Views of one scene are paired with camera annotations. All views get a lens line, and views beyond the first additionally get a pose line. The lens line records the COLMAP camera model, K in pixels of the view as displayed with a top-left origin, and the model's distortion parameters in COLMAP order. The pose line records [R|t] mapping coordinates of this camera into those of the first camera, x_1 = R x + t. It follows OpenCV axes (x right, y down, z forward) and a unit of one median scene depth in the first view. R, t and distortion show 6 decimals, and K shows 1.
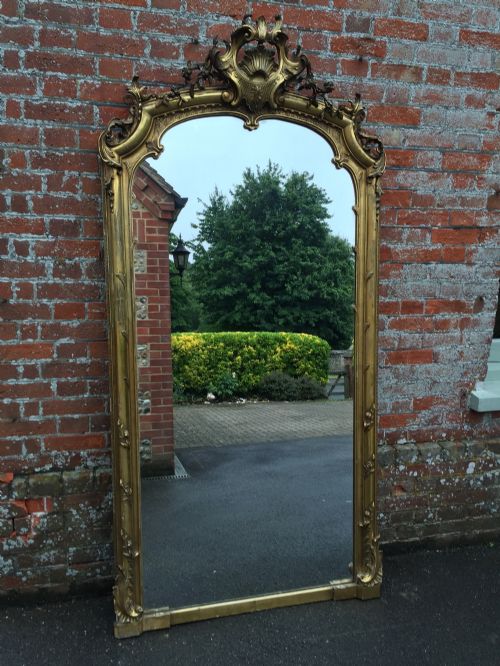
lens RADIAL K [[597.5, 0, 258.2], [0, 597.5, 338.6], [0, 0, 1]] dist [0.086462, -0.124059]
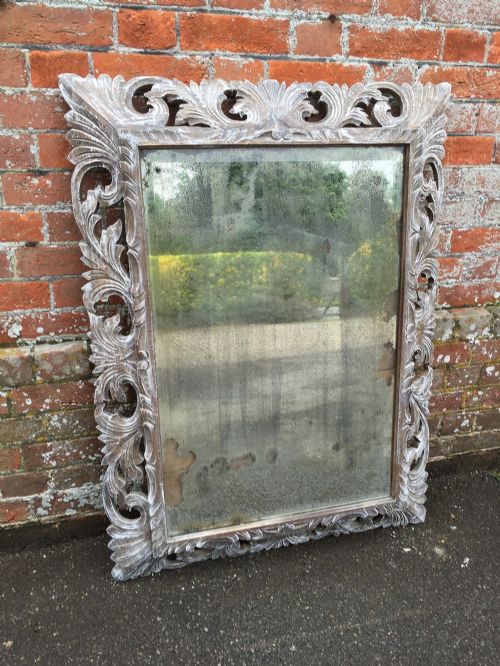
lens RADIAL K [[531.9, 0, 258.3], [0, 531.9, 358.2], [0, 0, 1]] dist [0.067003, -0.075730]
pose [[0.999890, -0.014295, -0.004005, 0.074366], [0.014817, 0.977688, 0.209539, 0.108600], [0.000920, -0.209575, 0.977792, 0.476742]]
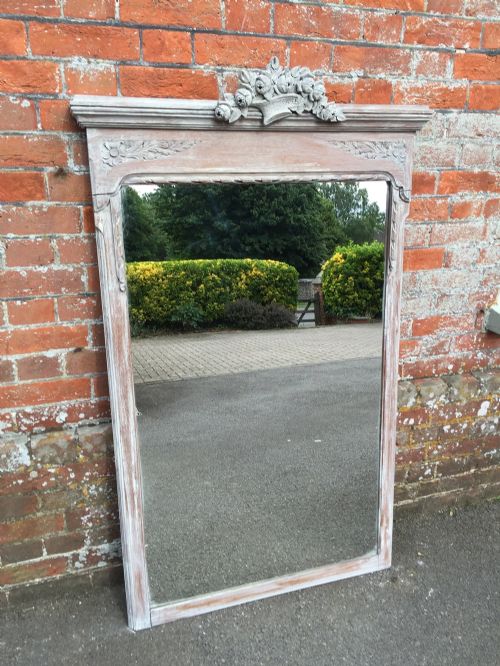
lens RADIAL K [[546.7, 0, 254.4], [0, 546.7, 345.1], [0, 0, 1]] dist [0.068040, -0.077037]
pose [[0.998075, -0.028151, 0.055256, 0.036693], [0.017425, 0.982436, 0.185786, 0.006384], [-0.059516, -0.184466, 0.981035, 0.375521]]
